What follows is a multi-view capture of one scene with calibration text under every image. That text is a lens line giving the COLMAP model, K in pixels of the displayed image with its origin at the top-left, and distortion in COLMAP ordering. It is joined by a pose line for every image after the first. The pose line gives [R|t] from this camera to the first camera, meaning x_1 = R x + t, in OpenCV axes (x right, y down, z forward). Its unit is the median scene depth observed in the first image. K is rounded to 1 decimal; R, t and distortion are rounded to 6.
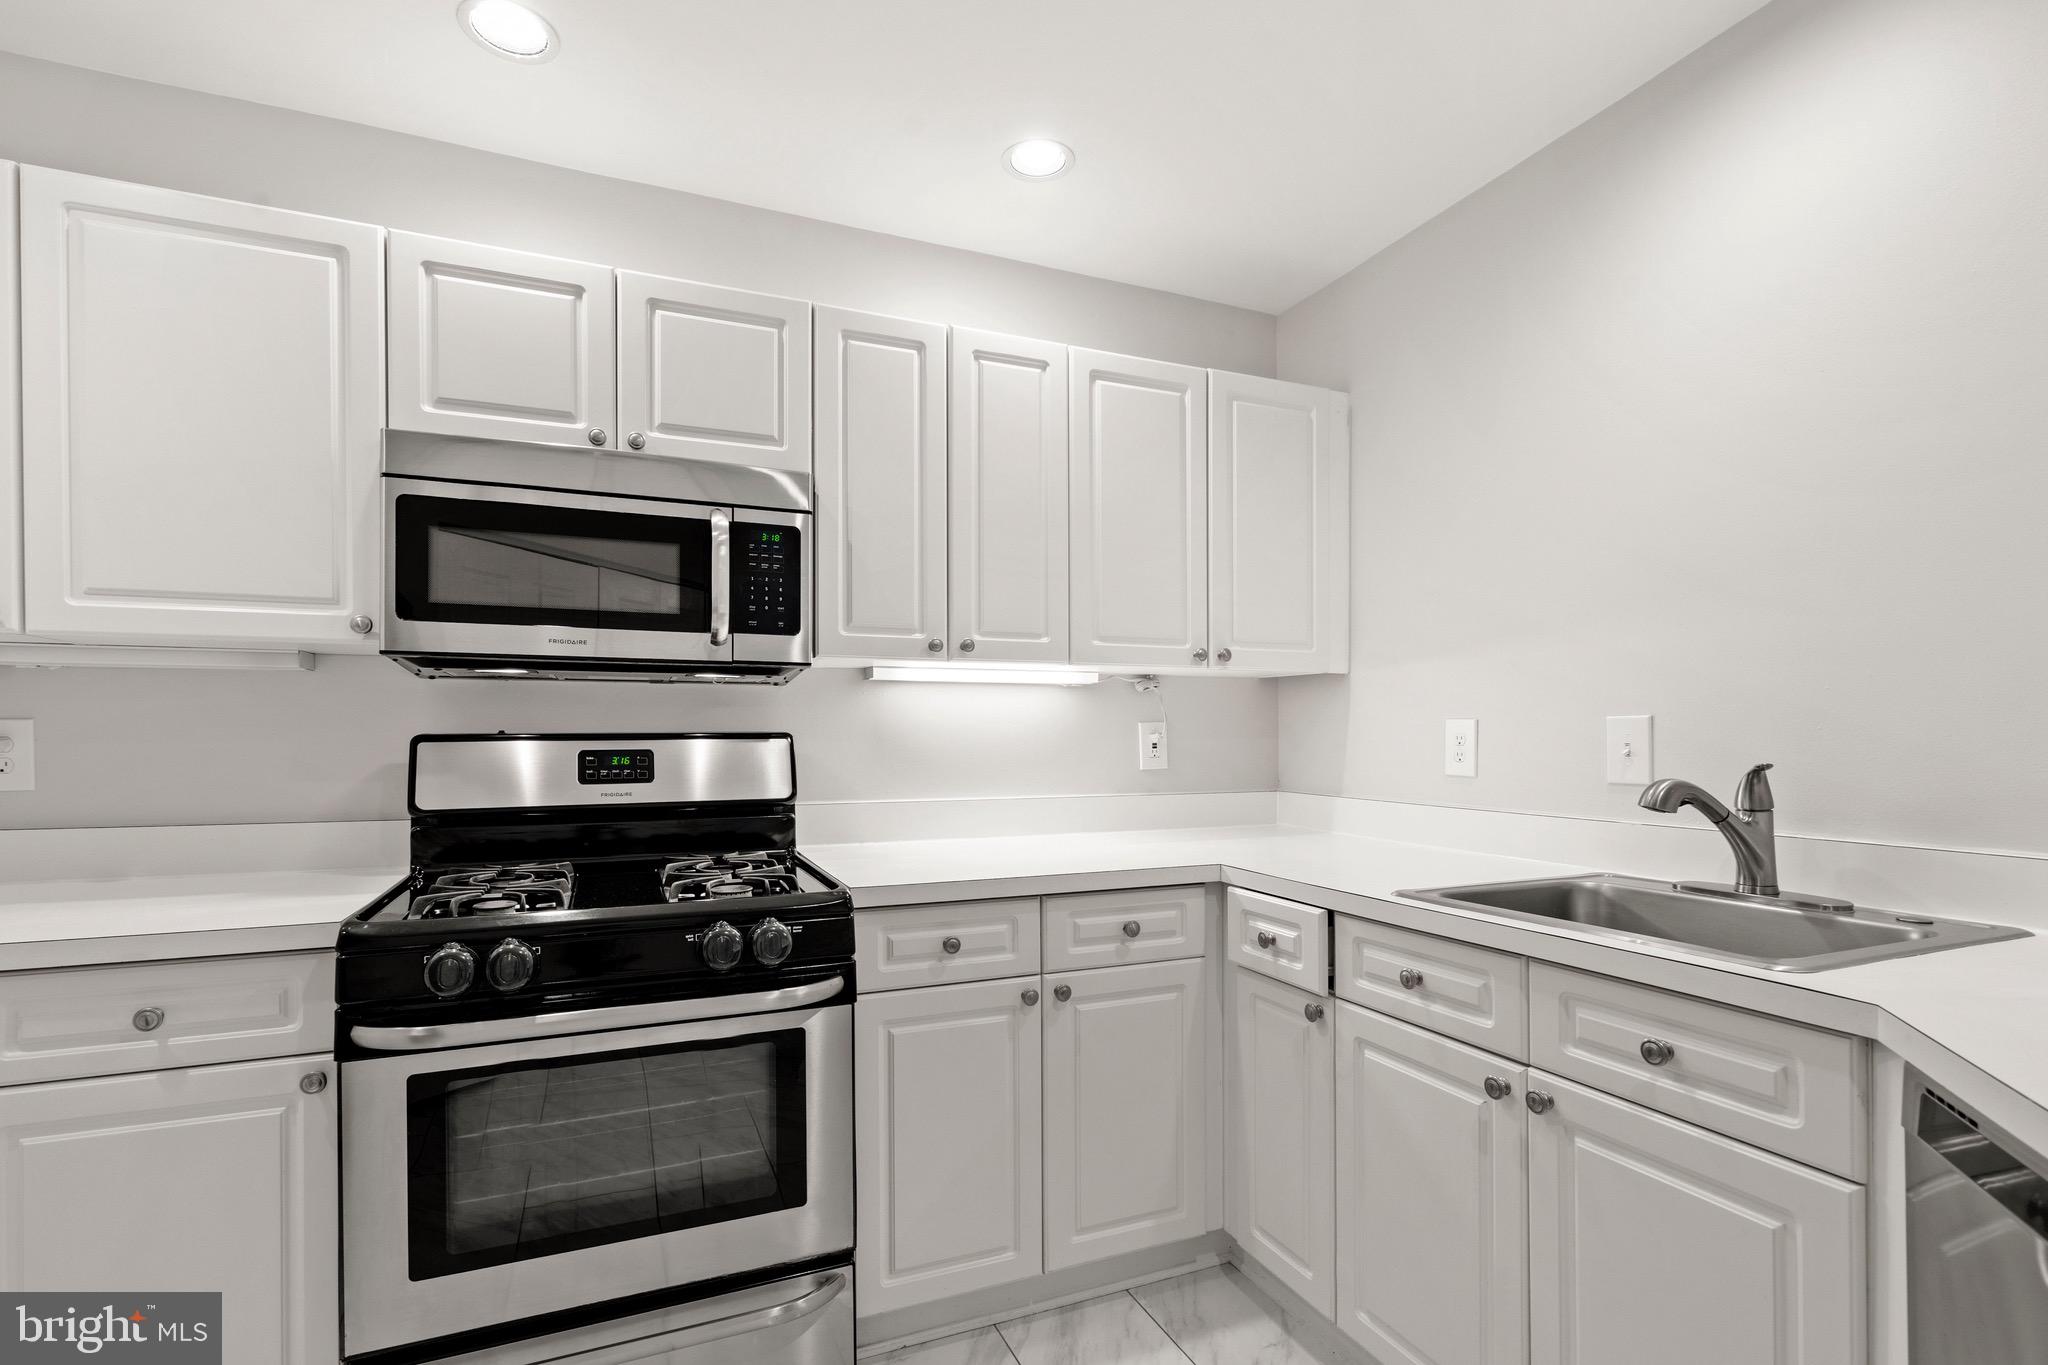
lens RADIAL K [[962.3, 0, 1019.3], [0, 962.3, 733.7], [0, 0, 1]] dist [-0.003525, 0.000271]
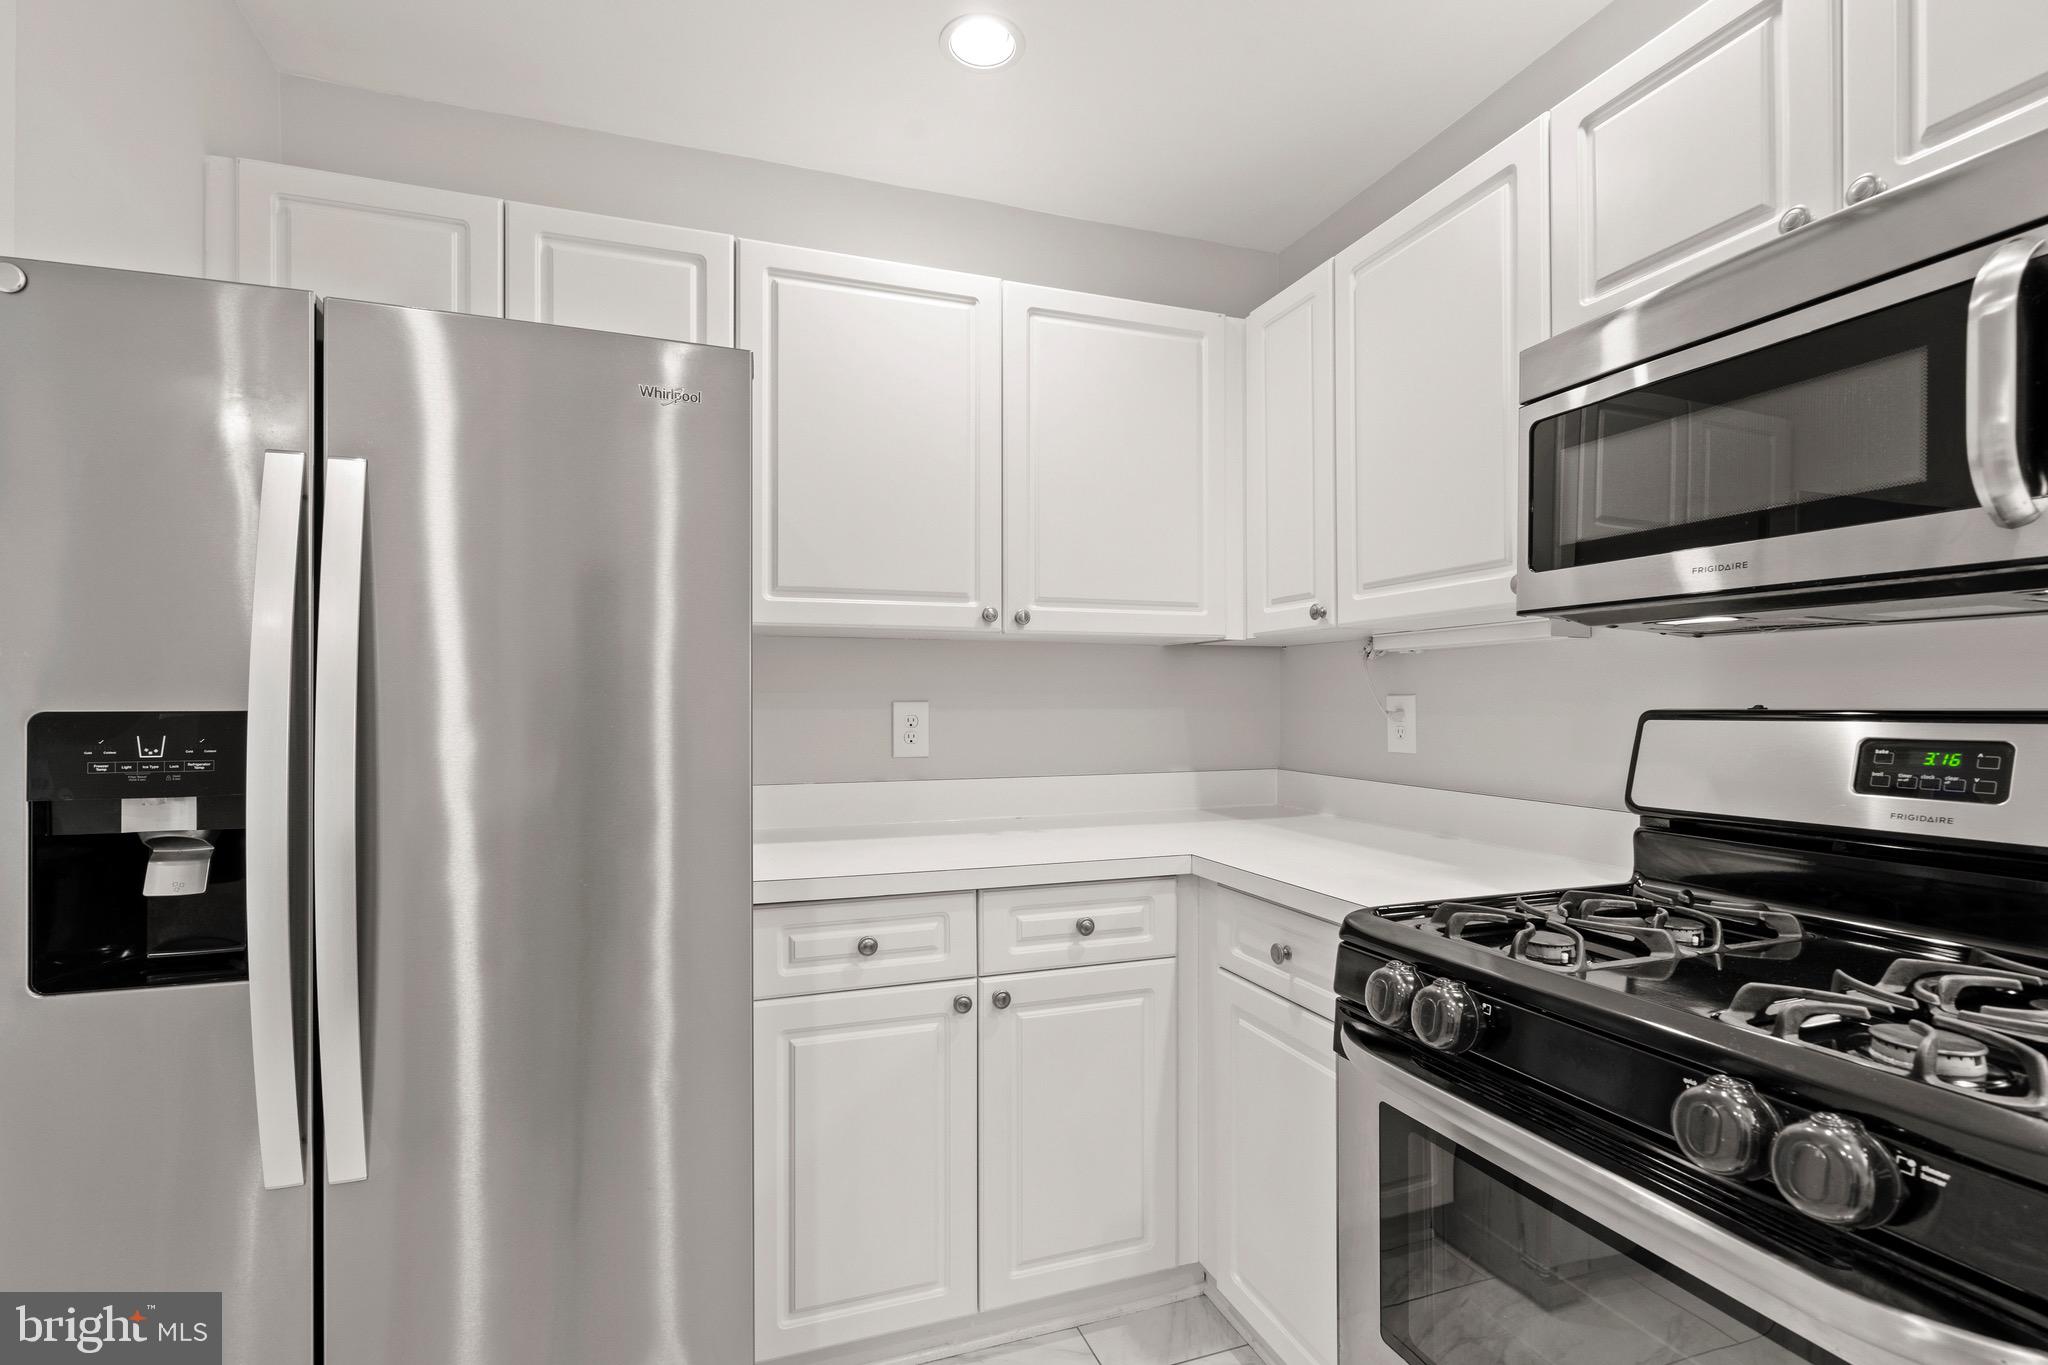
lens RADIAL K [[948.1, 0, 1020.4], [0, 948.1, 697.1], [0, 0, 1]] dist [-0.005068, 0.004360]
pose [[-0.054777, -0.005858, -0.998481, 0.180231], [-0.003904, 0.999976, -0.005652, -0.003219], [0.998491, 0.003589, -0.054799, 0.536248]]
